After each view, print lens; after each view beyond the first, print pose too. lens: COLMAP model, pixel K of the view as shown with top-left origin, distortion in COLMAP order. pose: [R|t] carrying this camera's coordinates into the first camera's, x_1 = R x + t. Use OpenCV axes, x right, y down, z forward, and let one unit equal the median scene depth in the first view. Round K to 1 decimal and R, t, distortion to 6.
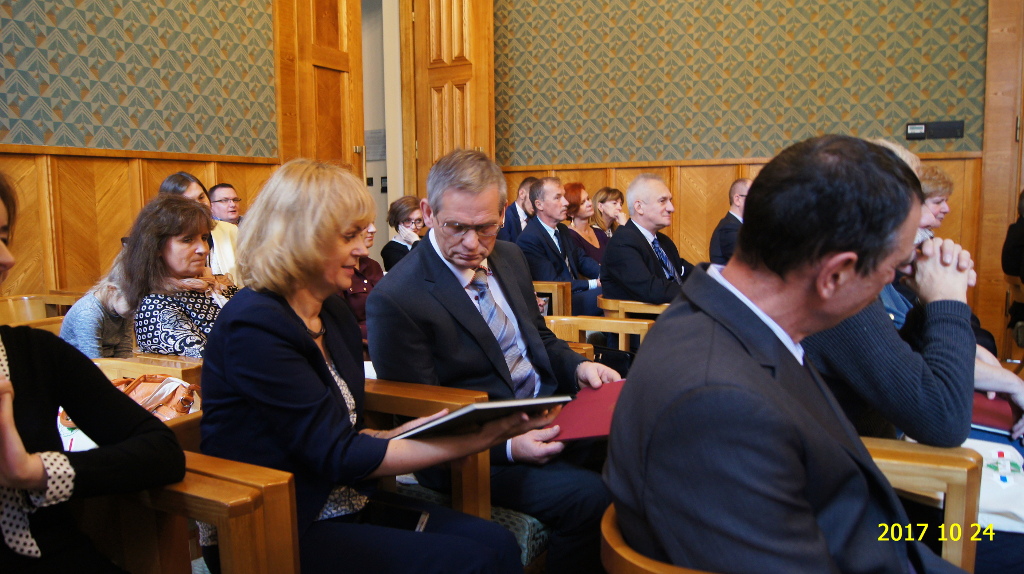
lens RADIAL K [[808.4, 0, 512.0], [0, 808.4, 287.0], [0, 0, 1]] dist [-0.091597, 0.018406]
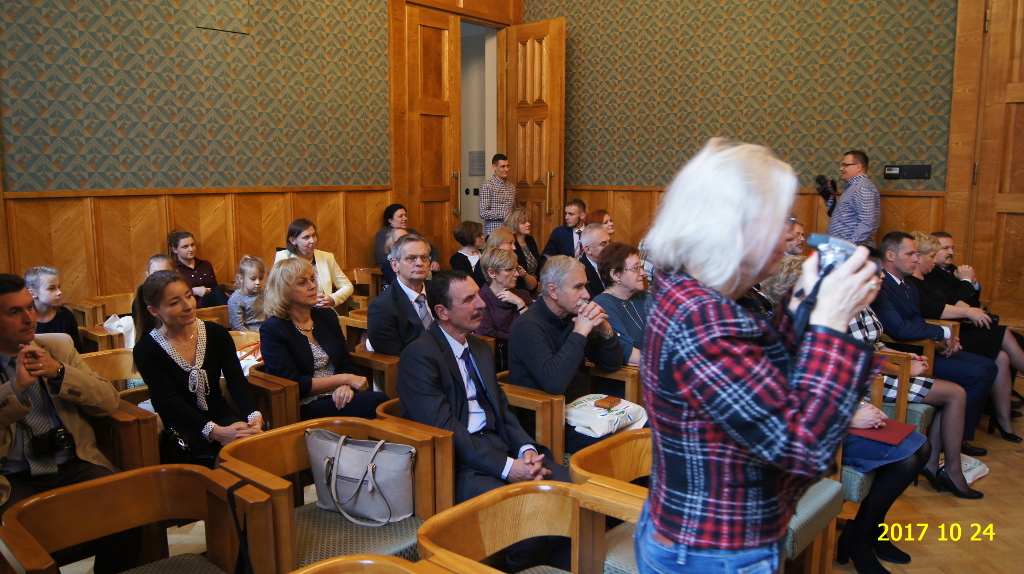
lens RADIAL K [[808.4, 0, 512.0], [0, 808.4, 287.0], [0, 0, 1]] dist [-0.091597, 0.018406]
pose [[0.977111, 0.045857, -0.207727, 0.208390], [-0.038637, 0.998504, 0.038682, -0.047557], [0.209190, -0.029771, 0.977422, -0.318683]]
